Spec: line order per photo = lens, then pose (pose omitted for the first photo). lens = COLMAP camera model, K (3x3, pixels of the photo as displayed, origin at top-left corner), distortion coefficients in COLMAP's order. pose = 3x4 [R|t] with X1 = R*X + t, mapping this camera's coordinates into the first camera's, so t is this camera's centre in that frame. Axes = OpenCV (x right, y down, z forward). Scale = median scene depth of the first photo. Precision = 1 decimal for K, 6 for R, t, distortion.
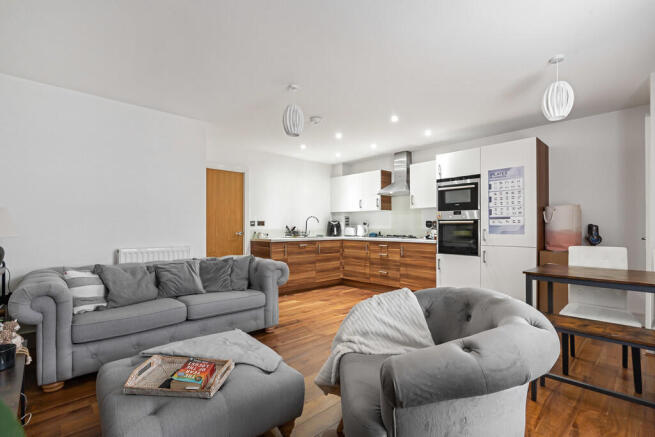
lens RADIAL K [[306.0, 0, 326.0], [0, 306.0, 223.1], [0, 0, 1]] dist [-0.000119, -0.000003]
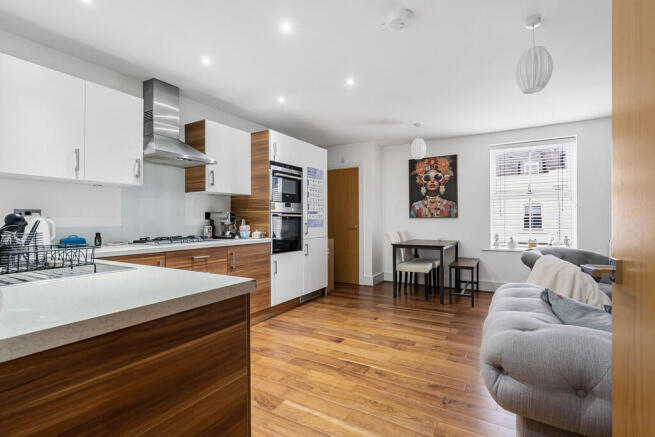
lens RADIAL K [[300.7, 0, 327.5], [0, 300.7, 218.5], [0, 0, 1]] dist [0.000038, 0.000008]
pose [[-0.260750, 0.006166, 0.965387, -0.390357], [-0.008208, 0.999929, -0.008604, 0.010464], [-0.965371, -0.010168, -0.260681, 0.985043]]
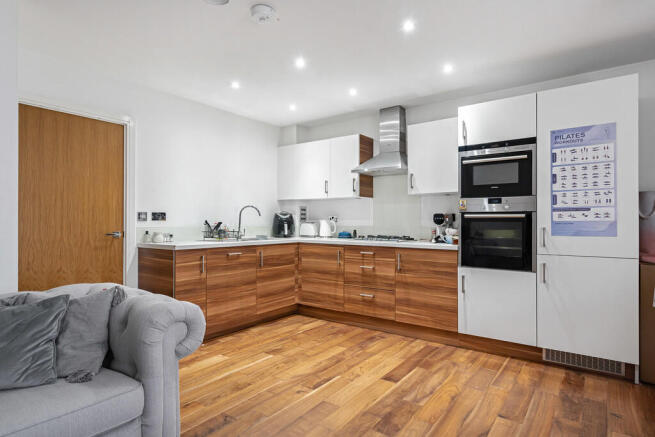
lens RADIAL K [[361.7, 0, 327.5], [0, 361.7, 218.5], [0, 0, 1]] dist [0.002314, 0.000412]
pose [[0.983170, 0.004562, 0.182638, -0.029030], [-0.005164, 0.999983, 0.002821, 0.001537], [-0.182622, -0.003717, 0.983176, 0.307991]]
